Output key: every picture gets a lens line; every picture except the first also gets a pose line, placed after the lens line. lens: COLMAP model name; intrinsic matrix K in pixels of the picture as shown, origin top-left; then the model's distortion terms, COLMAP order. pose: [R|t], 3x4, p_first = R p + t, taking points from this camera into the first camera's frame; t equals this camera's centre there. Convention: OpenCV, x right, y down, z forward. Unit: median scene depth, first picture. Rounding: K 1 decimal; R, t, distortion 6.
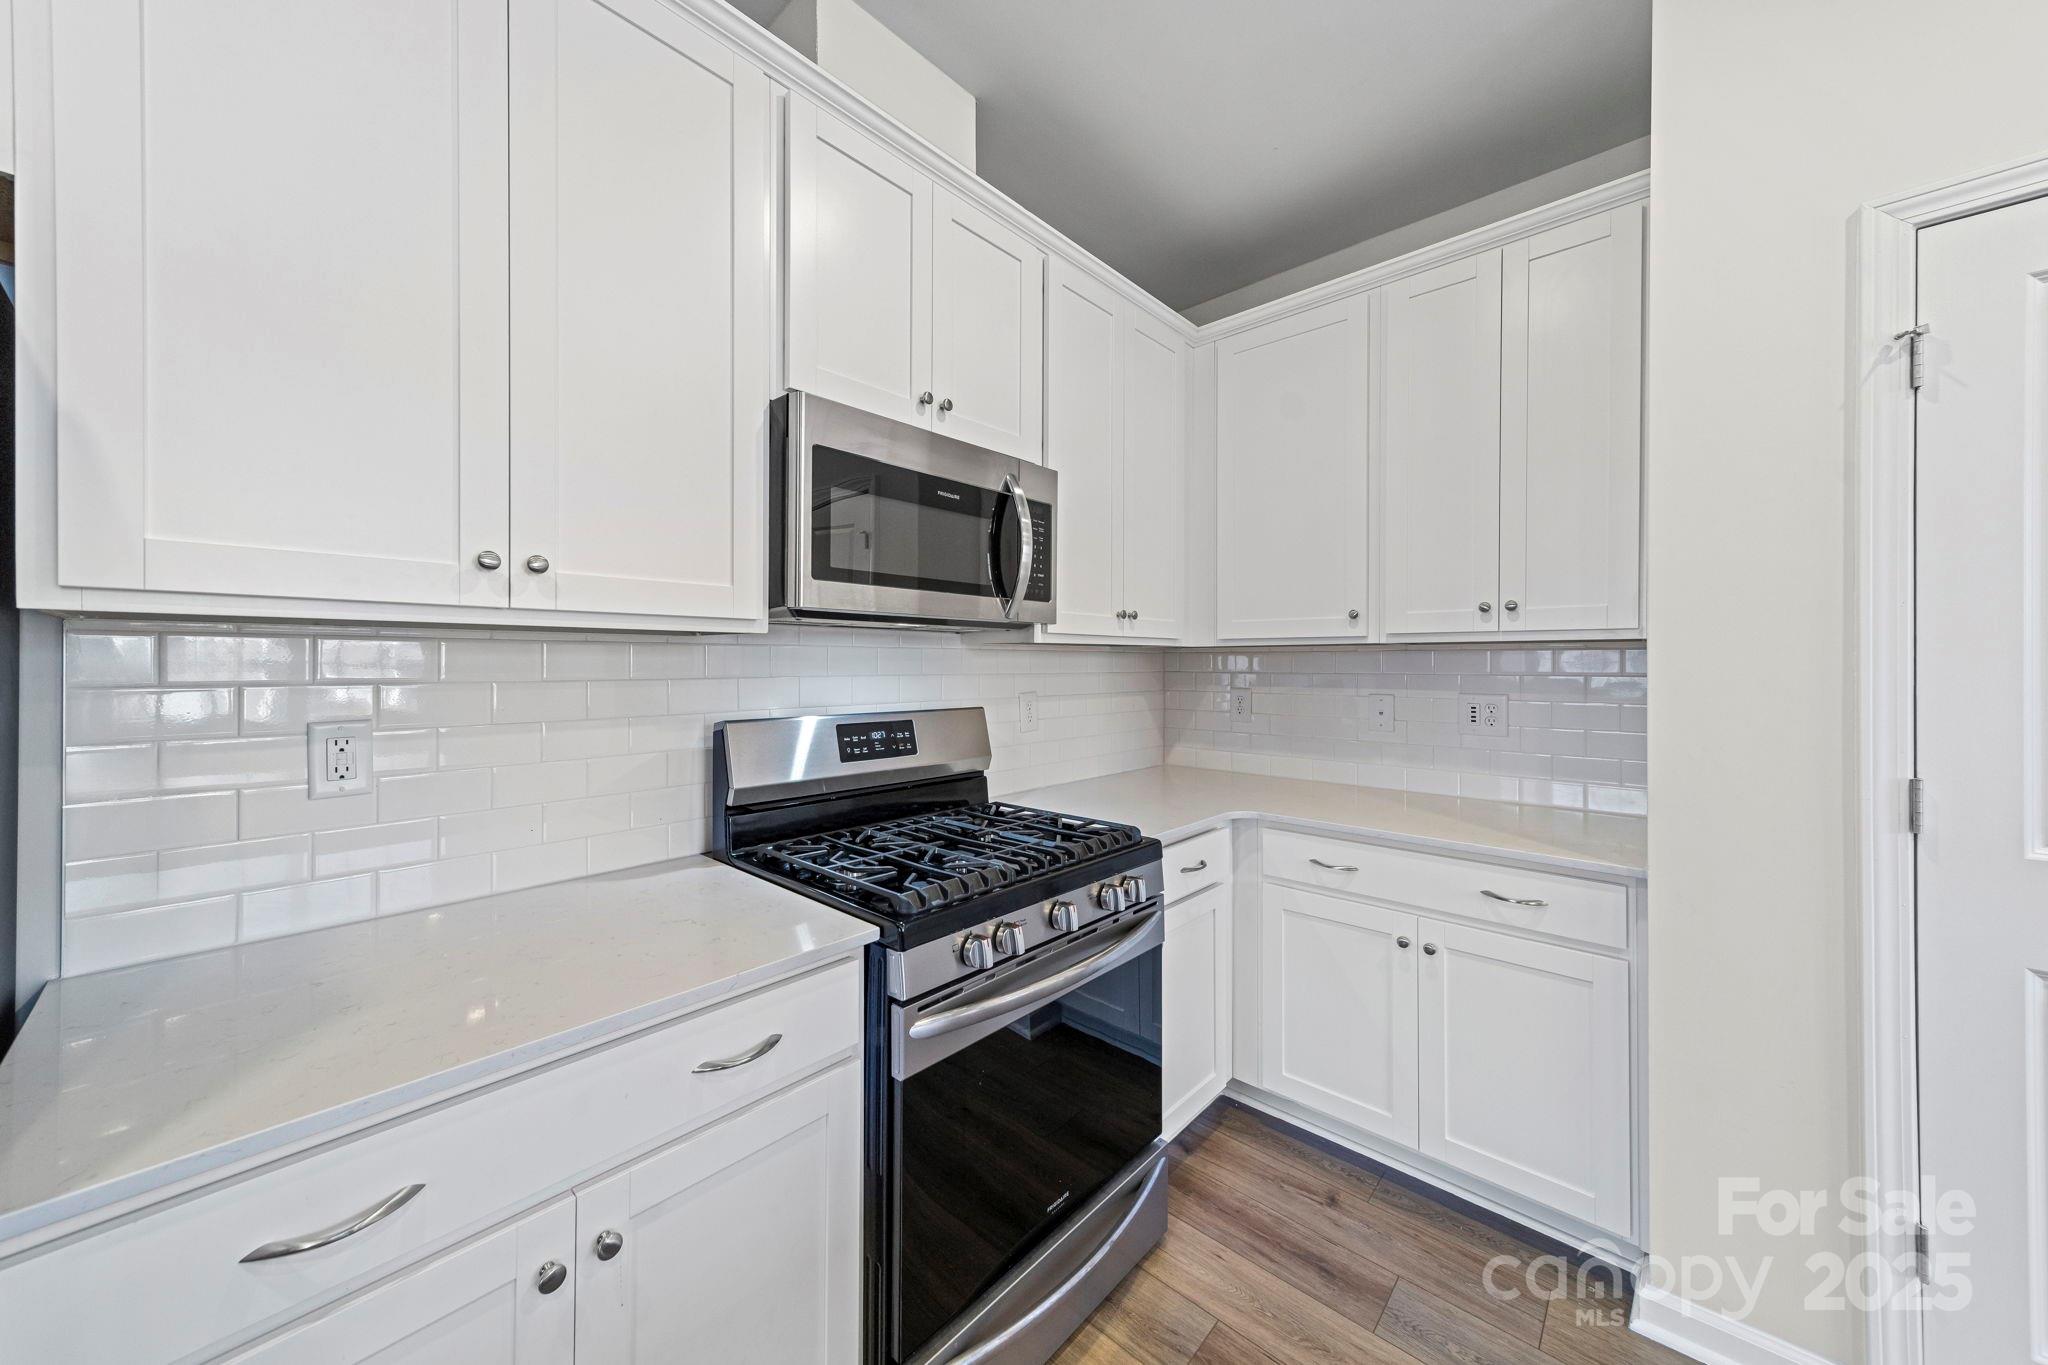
lens RADIAL K [[712.4, 0, 1020.5], [0, 712.4, 661.6], [0, 0, 1]] dist [0.000461, -0.000001]
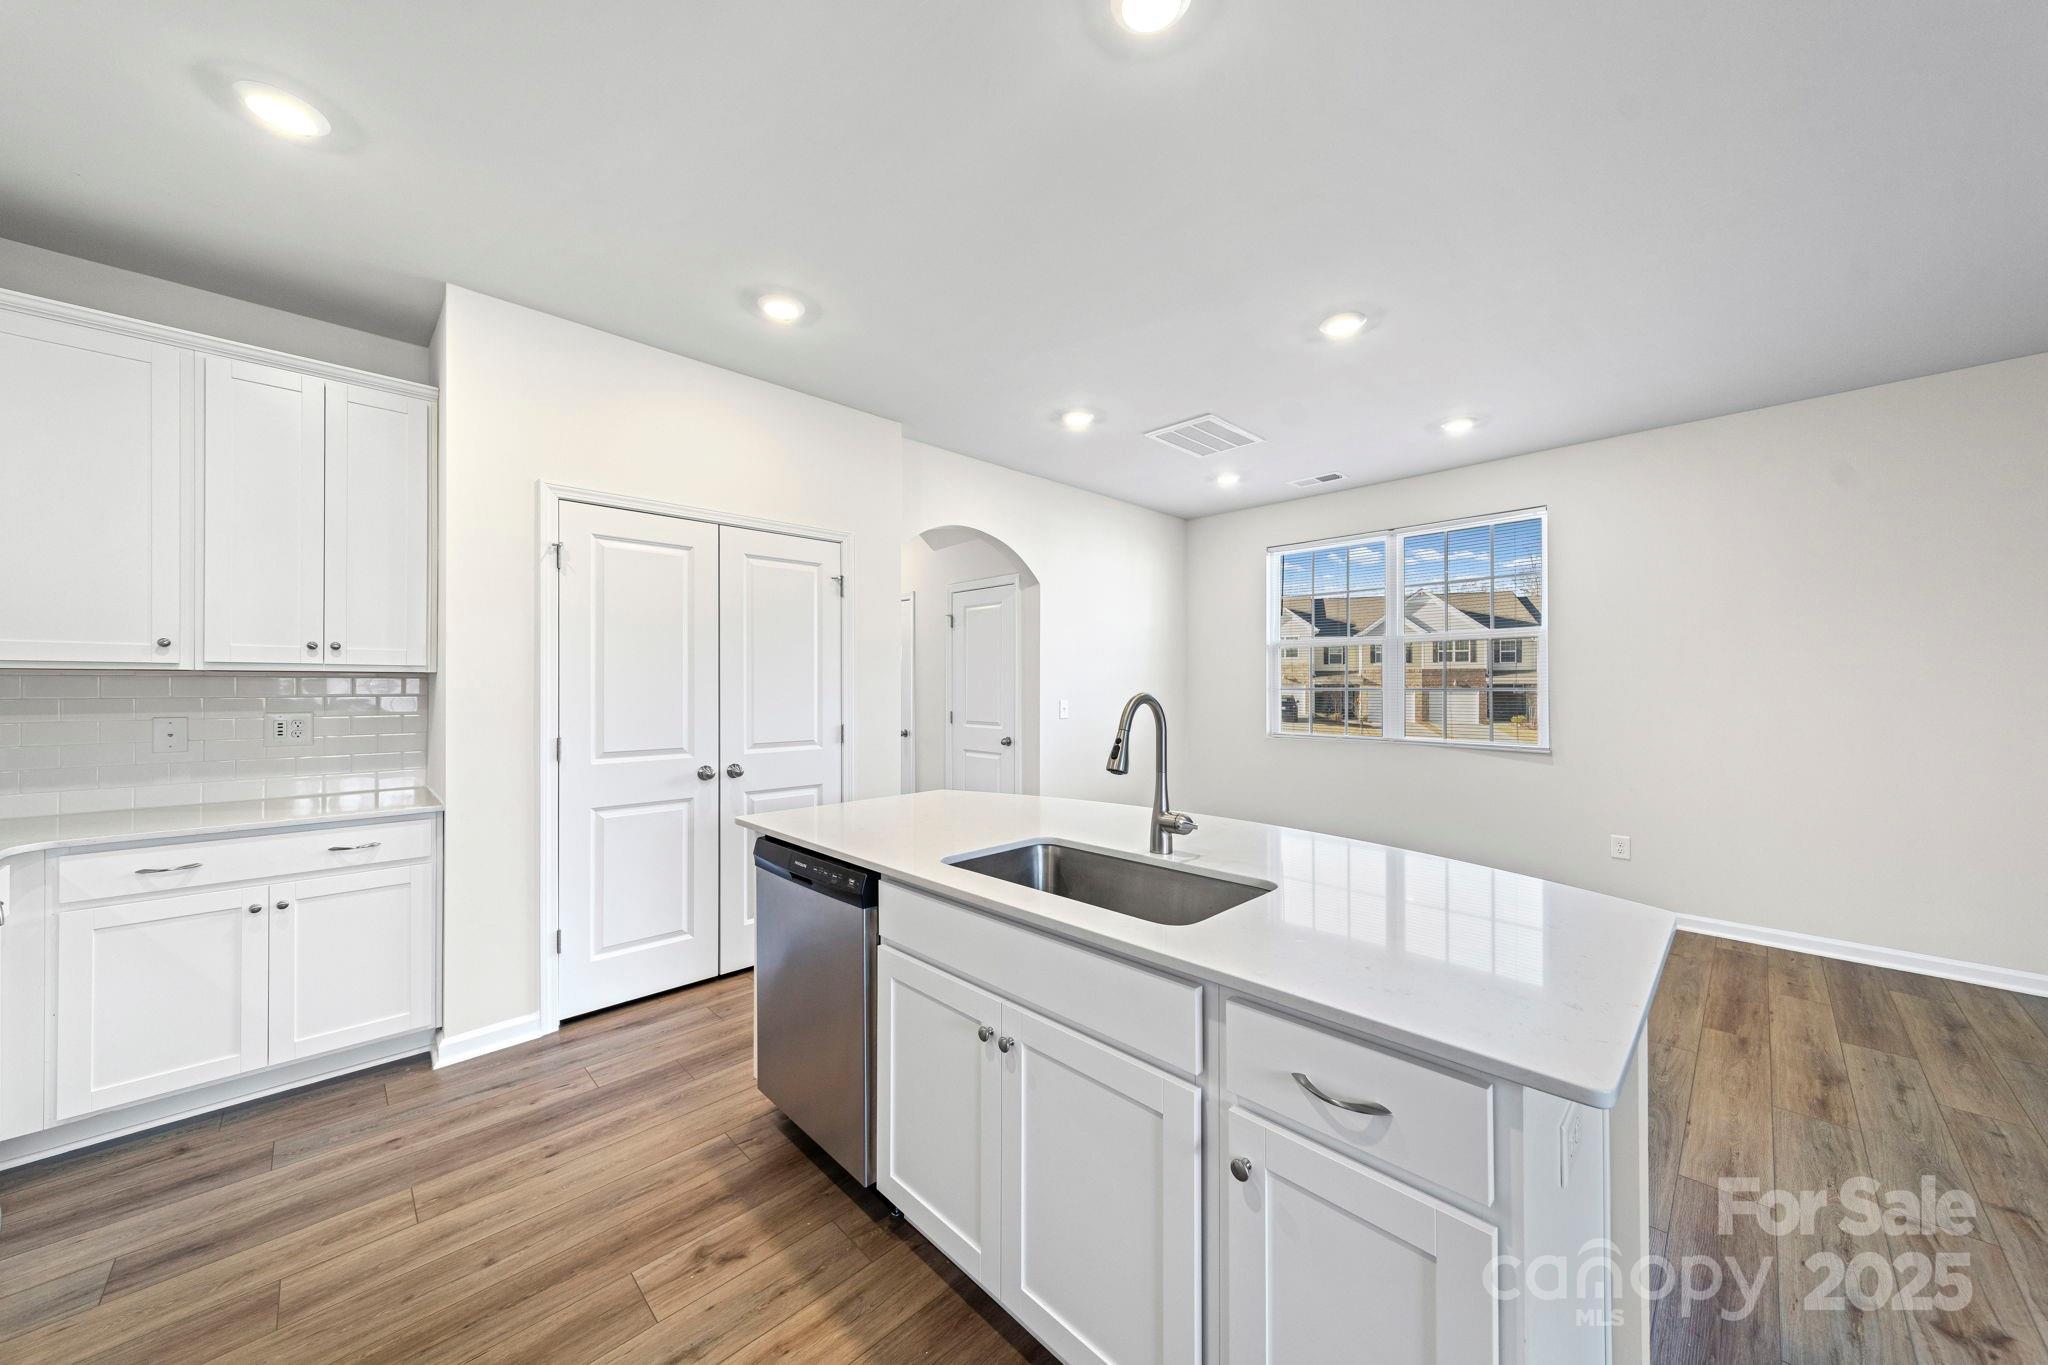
lens RADIAL K [[714.2, 0, 1031.2], [0, 714.2, 686.0], [0, 0, 1]] dist [0.005928, 0.000015]
pose [[0.054280, -0.000179, 0.998526, -0.681977], [-0.000705, 1.000000, 0.000218, -0.002430], [-0.998525, -0.000716, 0.054280, -0.456746]]
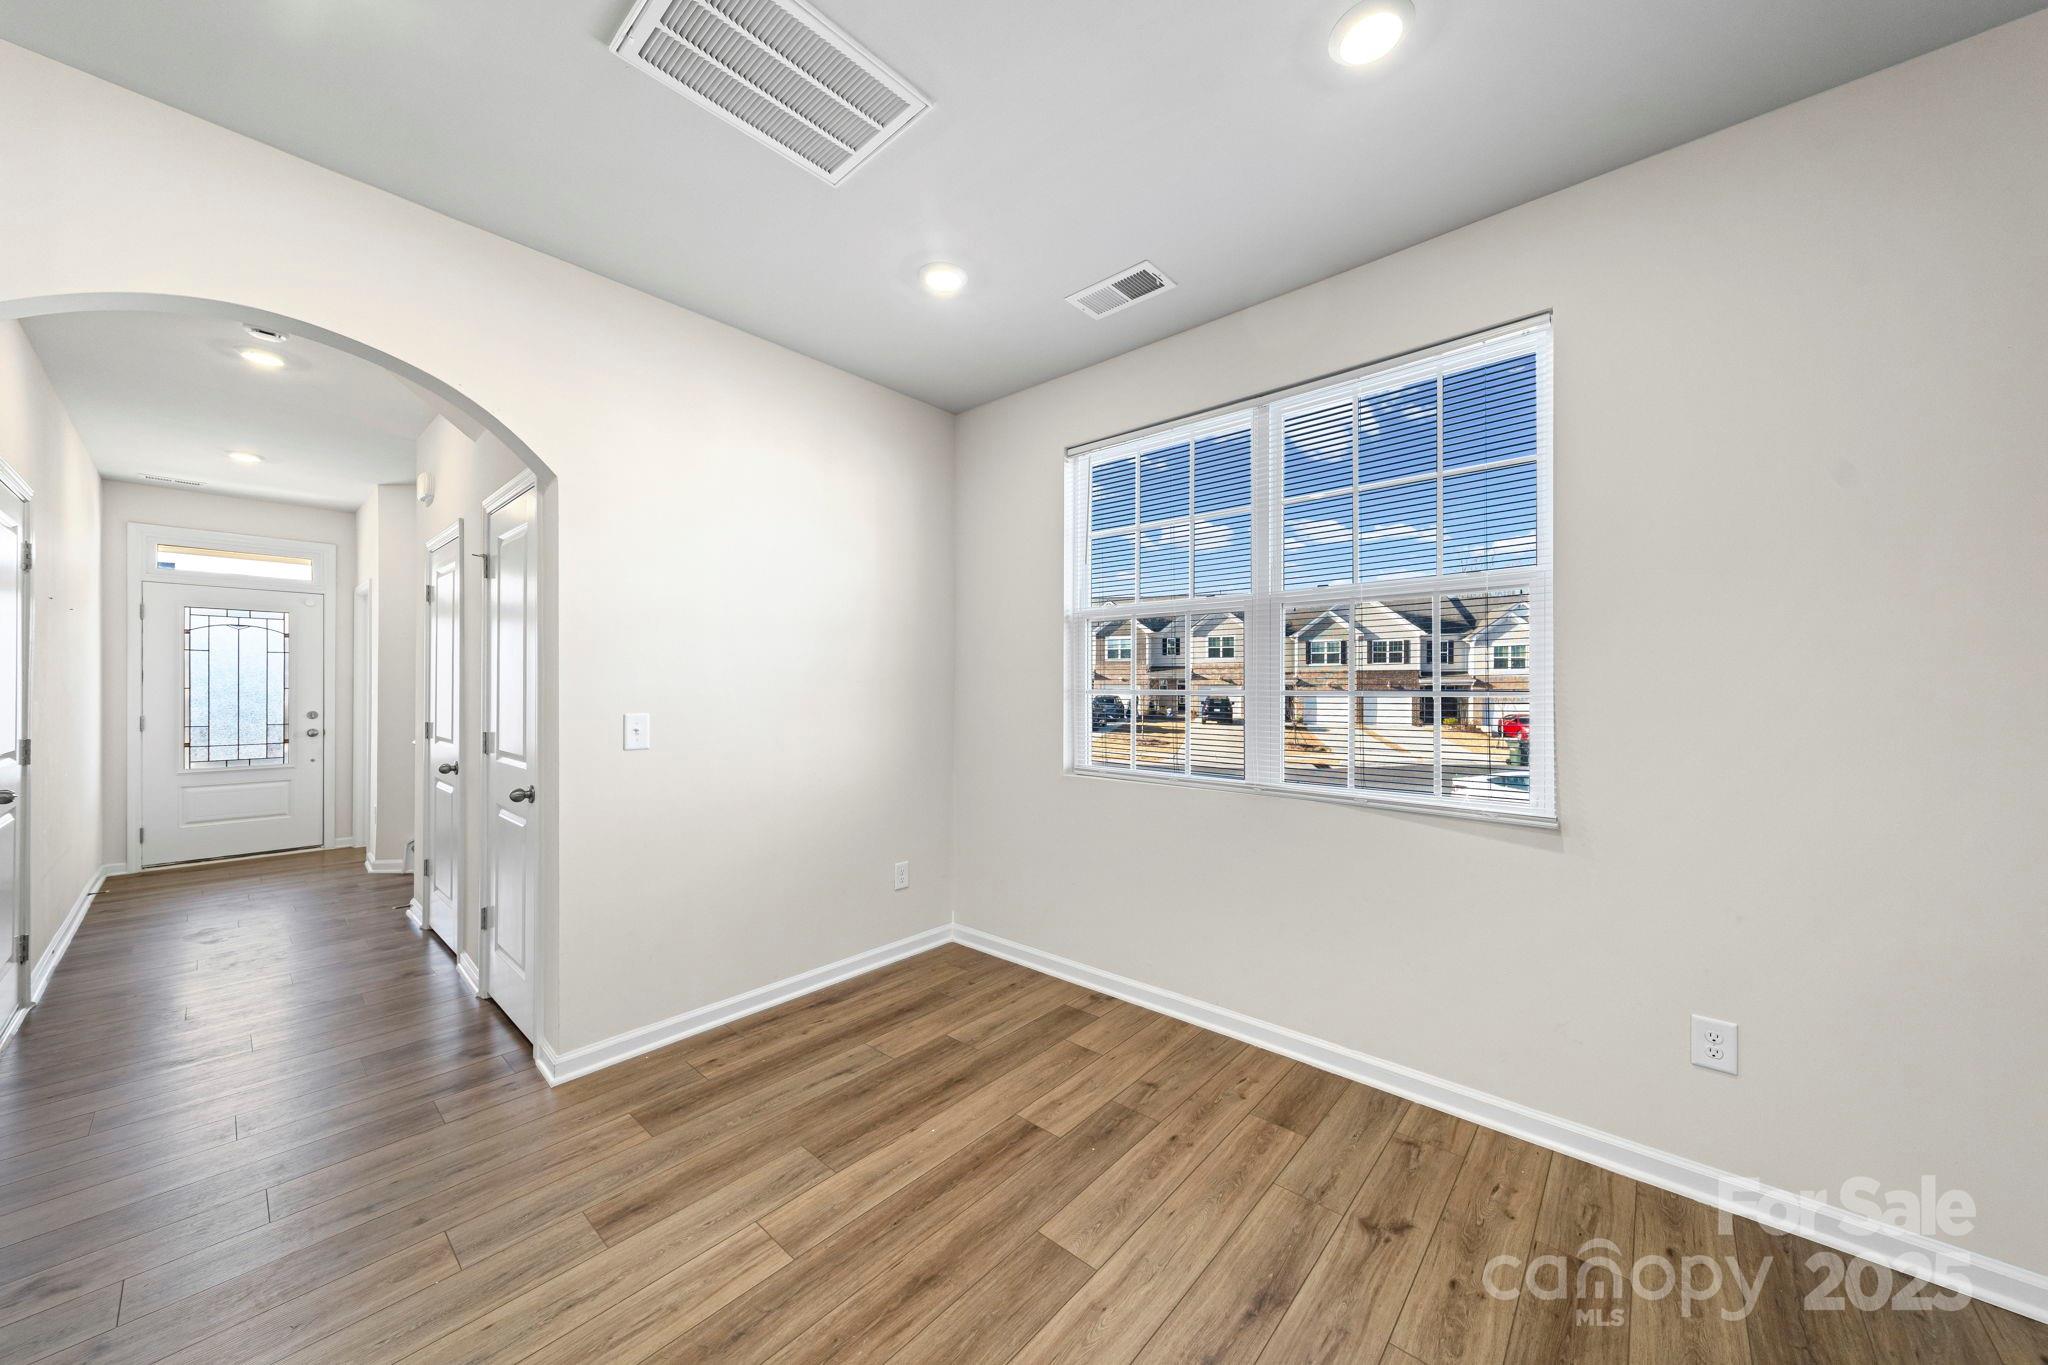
lens RADIAL K [[714.2, 0, 1031.2], [0, 714.2, 686.0], [0, 0, 1]] dist [0.005928, 0.000015]
pose [[-0.015833, -0.000232, 0.999875, 0.775218], [-0.004116, 0.999992, 0.000166, -0.002958], [-0.999866, -0.004113, -0.015834, -1.255584]]
